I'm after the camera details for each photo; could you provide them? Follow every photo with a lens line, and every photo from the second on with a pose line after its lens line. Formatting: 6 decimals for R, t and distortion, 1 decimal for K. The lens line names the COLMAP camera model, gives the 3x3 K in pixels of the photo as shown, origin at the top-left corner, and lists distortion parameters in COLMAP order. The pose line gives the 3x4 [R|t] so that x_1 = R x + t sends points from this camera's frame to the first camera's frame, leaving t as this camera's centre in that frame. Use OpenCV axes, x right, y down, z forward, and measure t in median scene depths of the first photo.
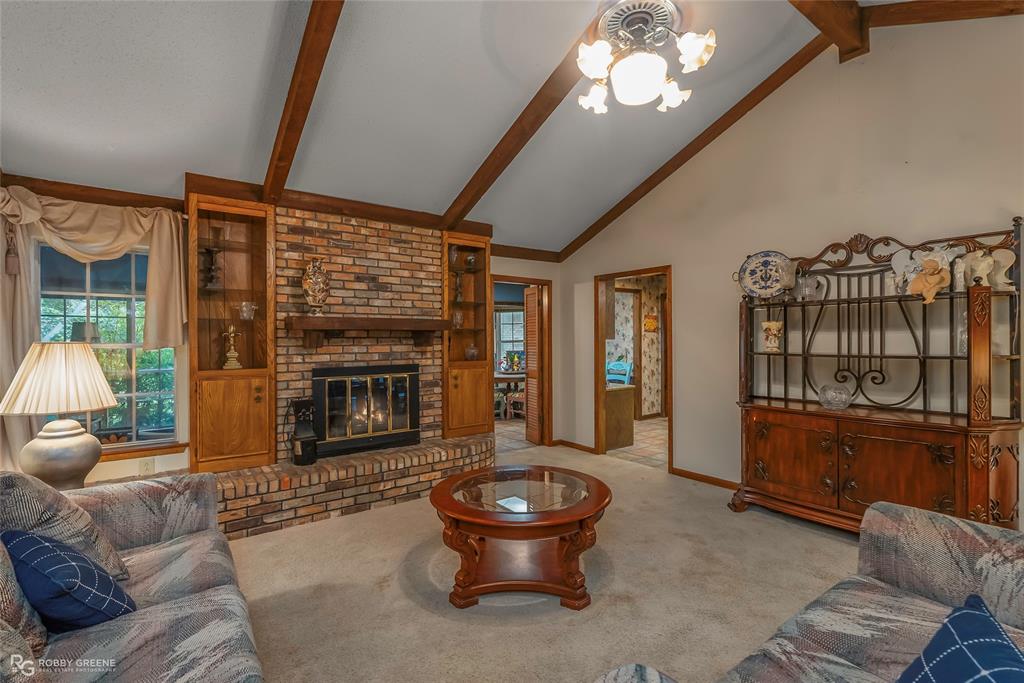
lens RADIAL K [[473.7, 0, 511.1], [0, 473.7, 341.6], [0, 0, 1]] dist [-0.005851, 0.000973]
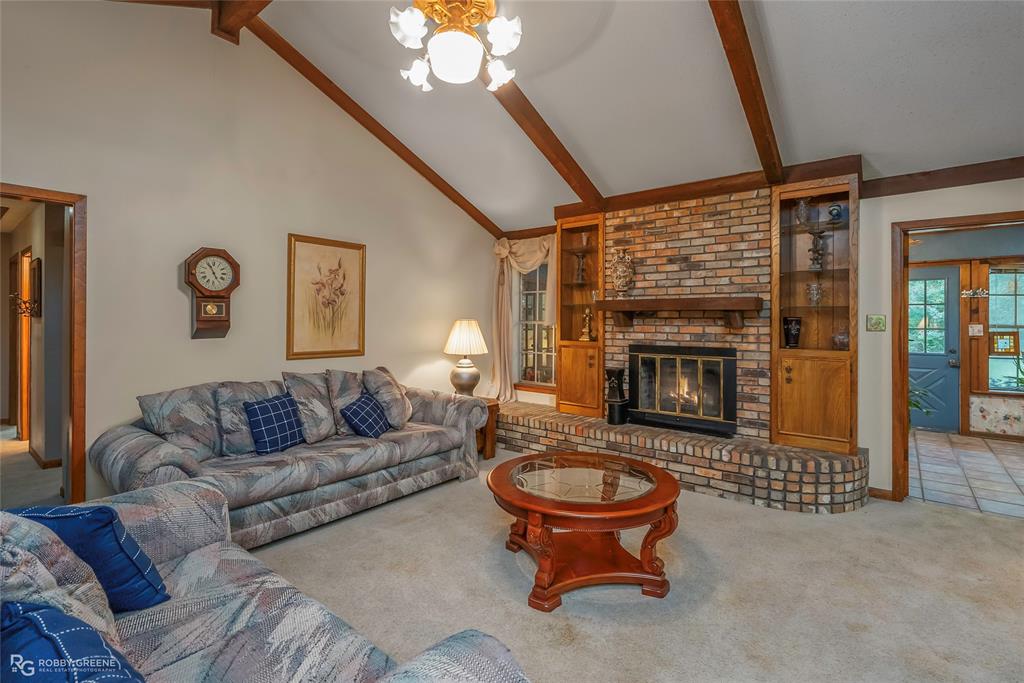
lens RADIAL K [[473.7, 0, 512.8], [0, 473.7, 317.6], [0, 0, 1]] dist [-0.005851, 0.000973]
pose [[0.250033, 0.001728, -0.968236, 0.590991], [-0.011701, 0.999931, -0.001237, -0.003709], [0.968167, 0.011638, 0.250036, 0.407820]]
